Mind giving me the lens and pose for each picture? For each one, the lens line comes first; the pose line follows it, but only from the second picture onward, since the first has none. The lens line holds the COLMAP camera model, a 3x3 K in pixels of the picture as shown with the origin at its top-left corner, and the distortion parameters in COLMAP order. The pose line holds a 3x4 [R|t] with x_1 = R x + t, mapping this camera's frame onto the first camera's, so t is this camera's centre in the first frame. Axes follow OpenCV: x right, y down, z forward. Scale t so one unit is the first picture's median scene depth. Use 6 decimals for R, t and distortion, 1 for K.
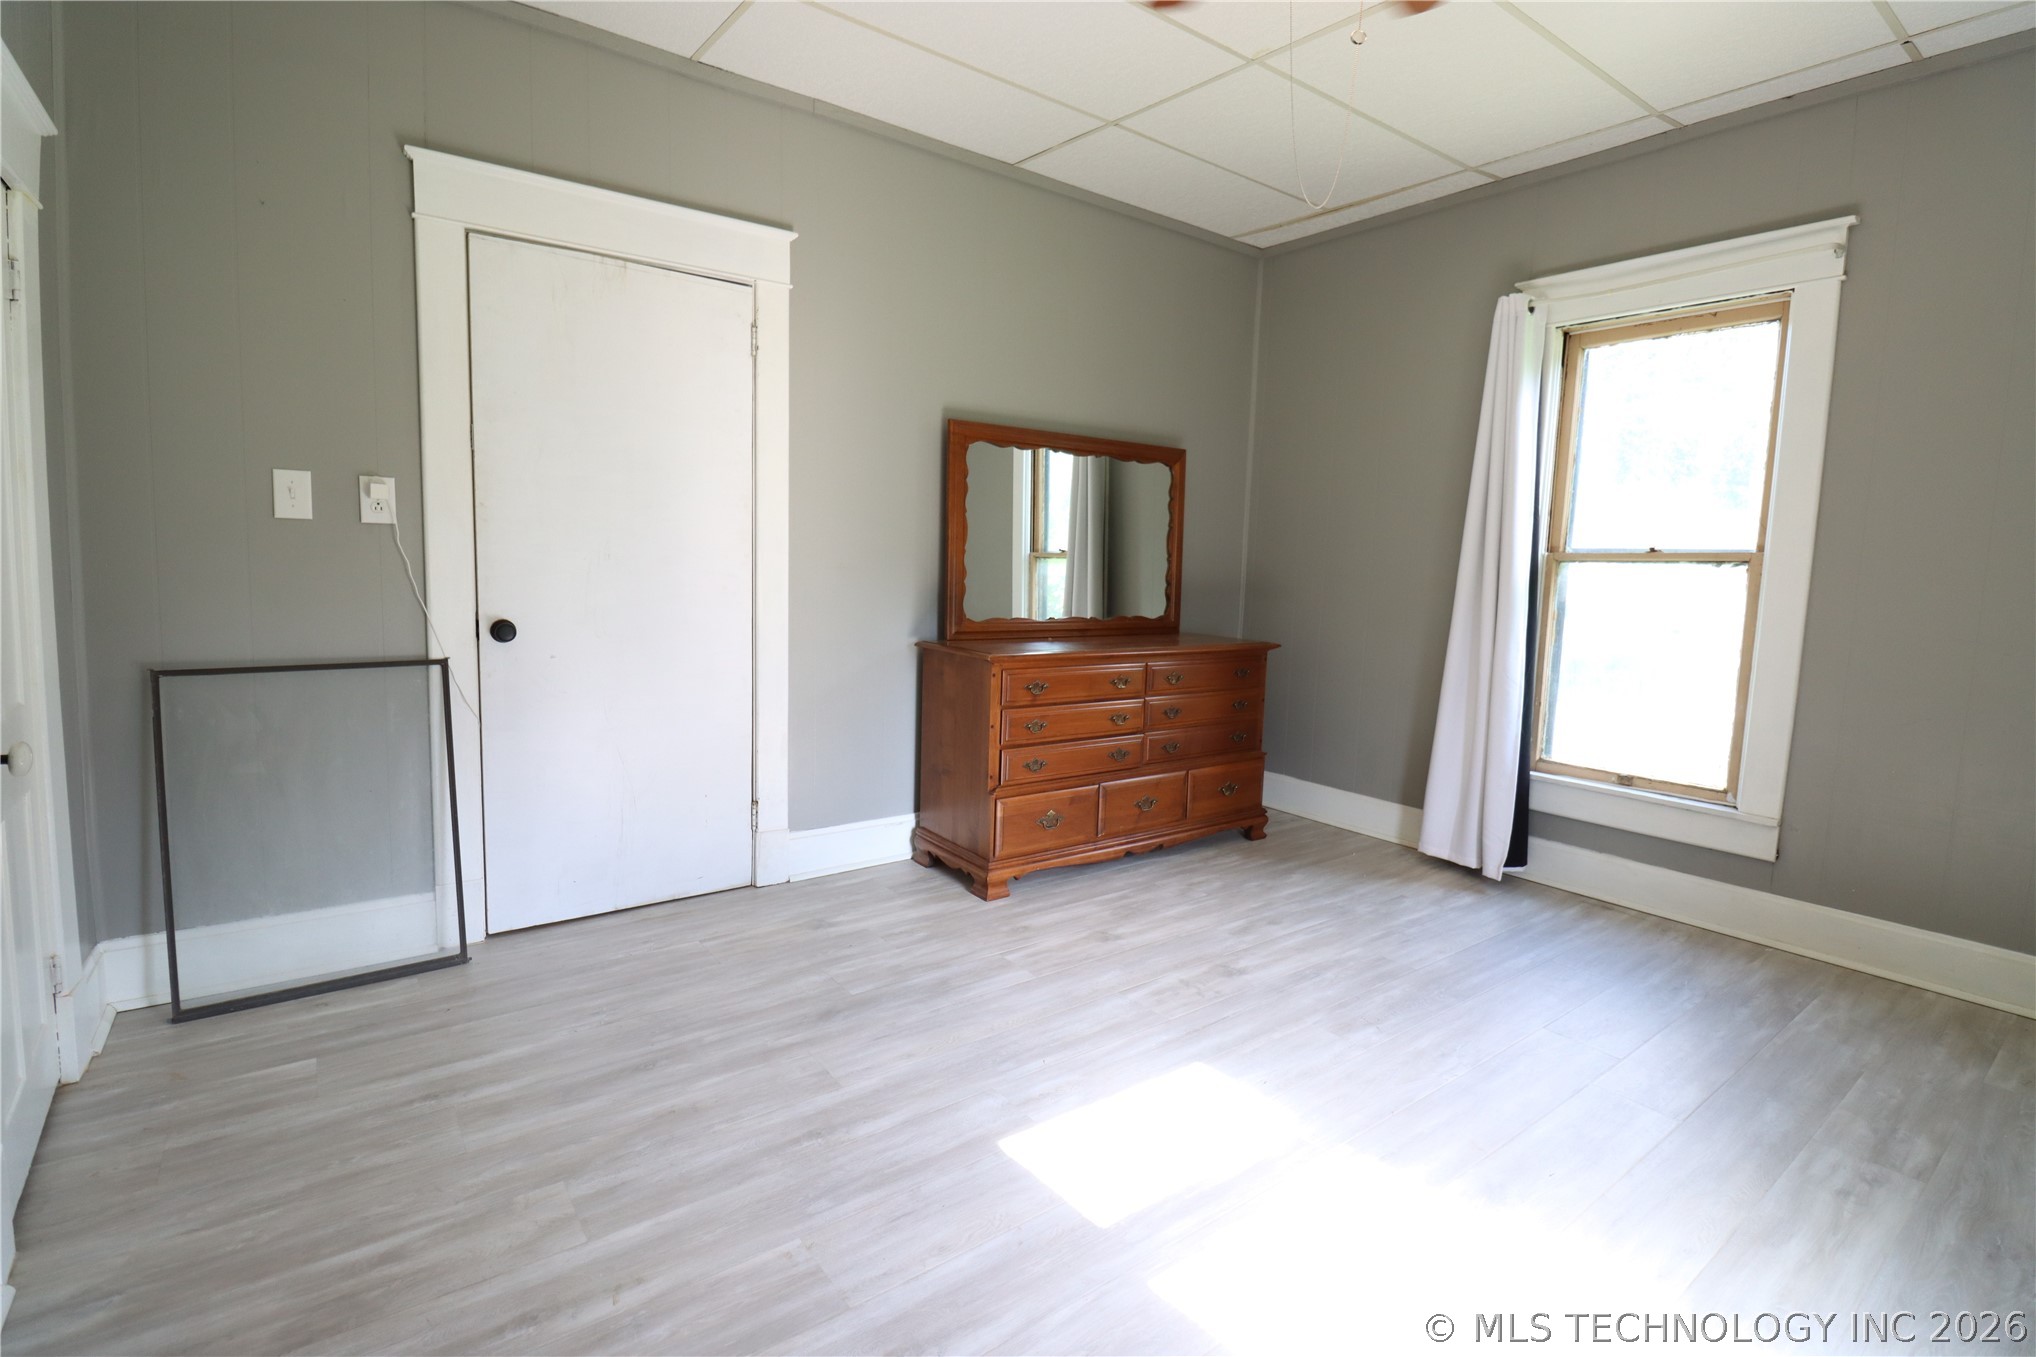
lens RADIAL K [[954.7, 0, 1039.3], [0, 954.7, 669.3], [0, 0, 1]] dist [-0.029778, -0.000129]
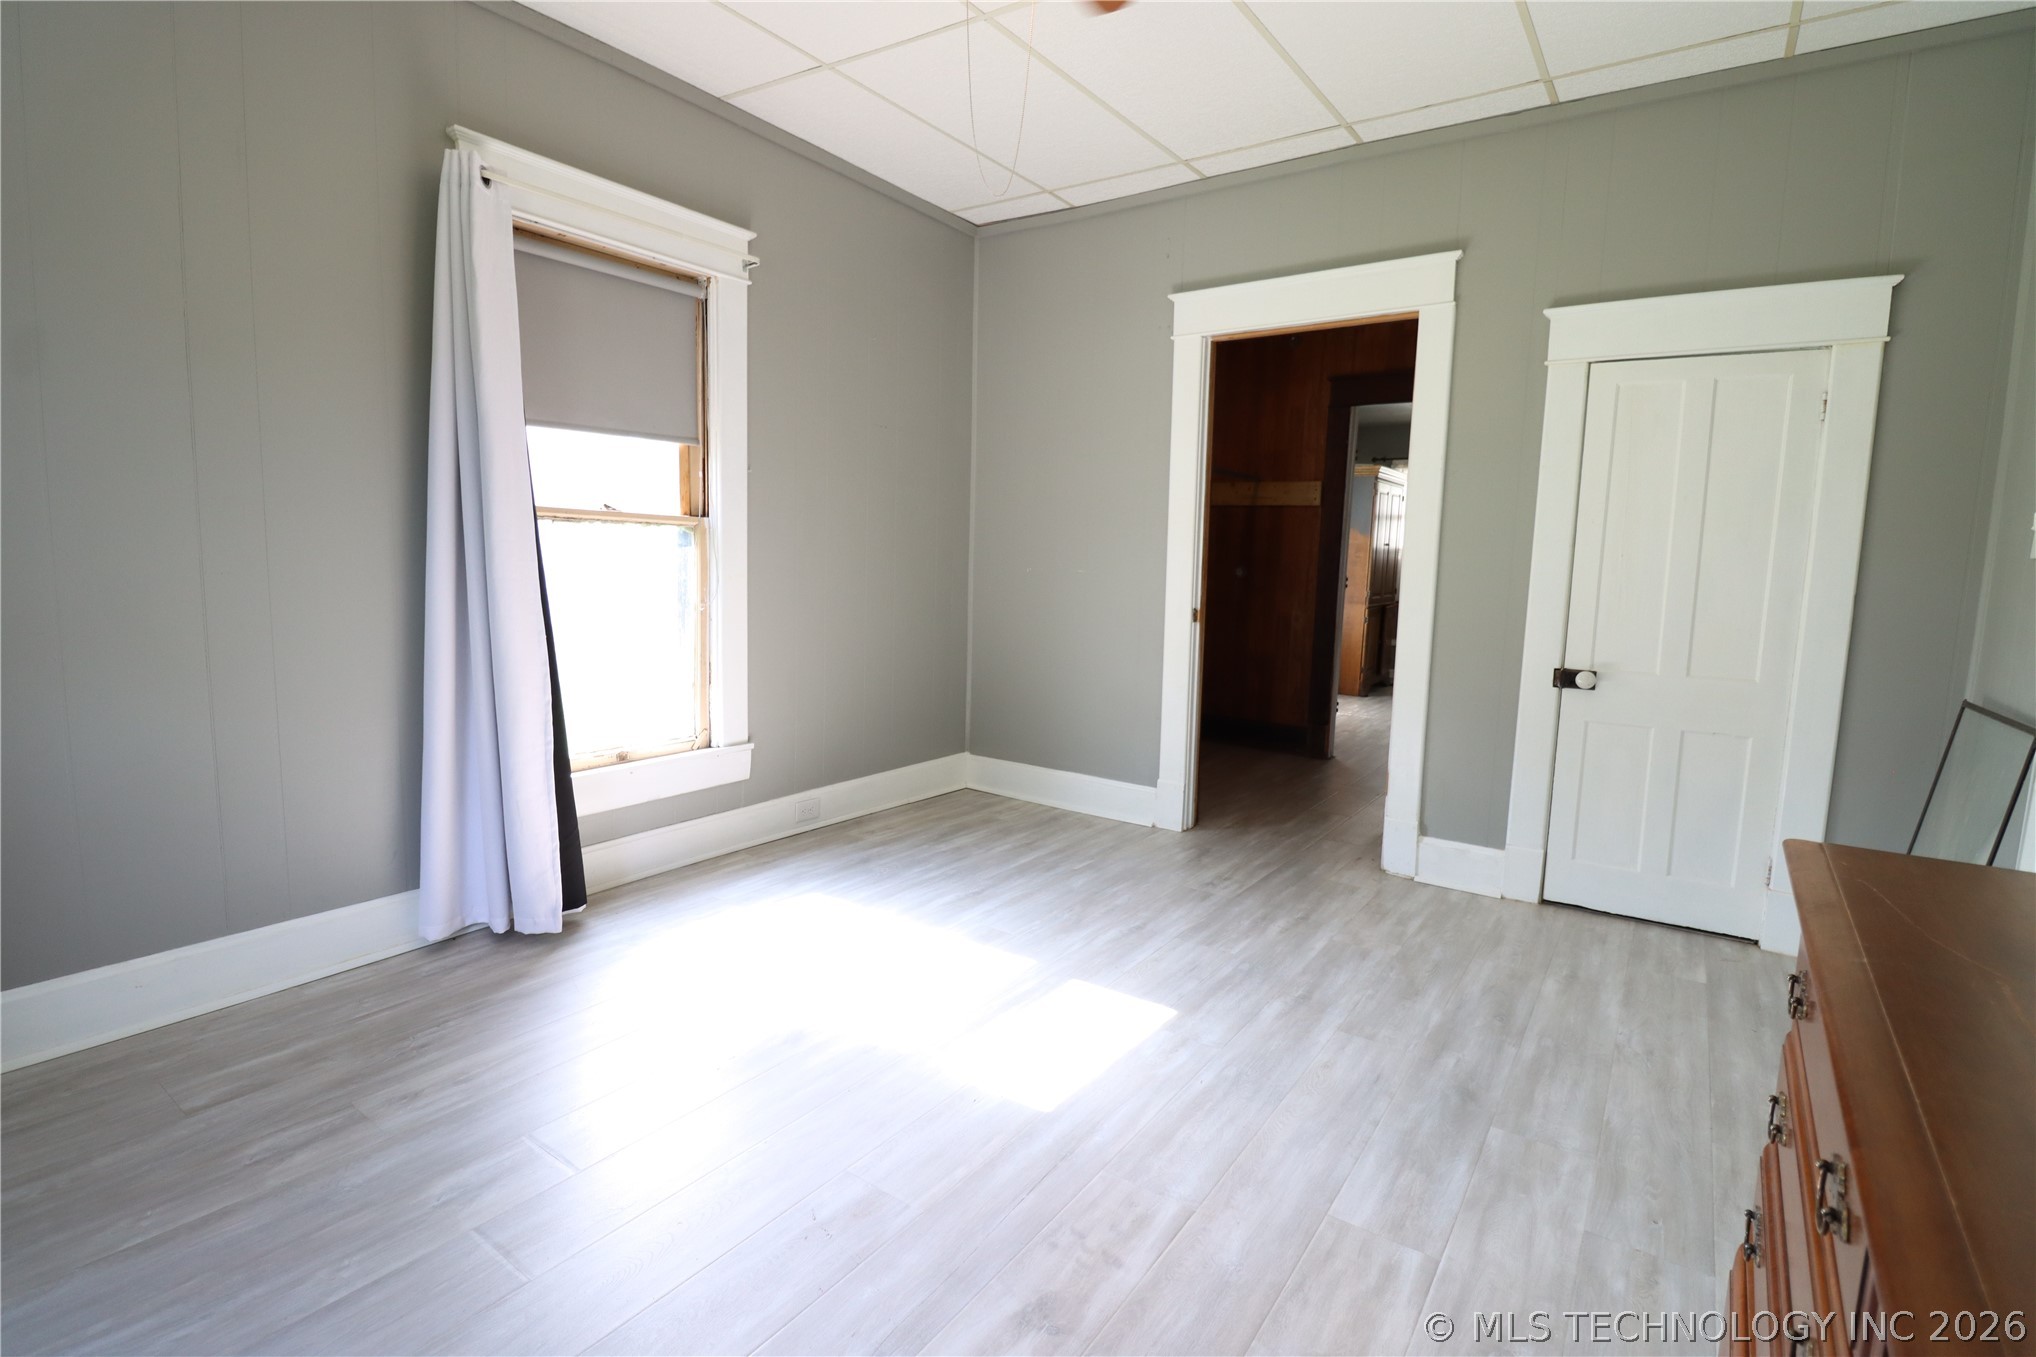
lens RADIAL K [[954.7, 0, 1039.3], [0, 954.7, 669.3], [0, 0, 1]] dist [-0.029778, -0.000129]
pose [[-0.951551, -0.019230, -0.306888, 0.463307], [-0.088301, 0.973094, 0.212815, -0.179657], [0.294538, 0.229603, -0.927647, 1.752382]]
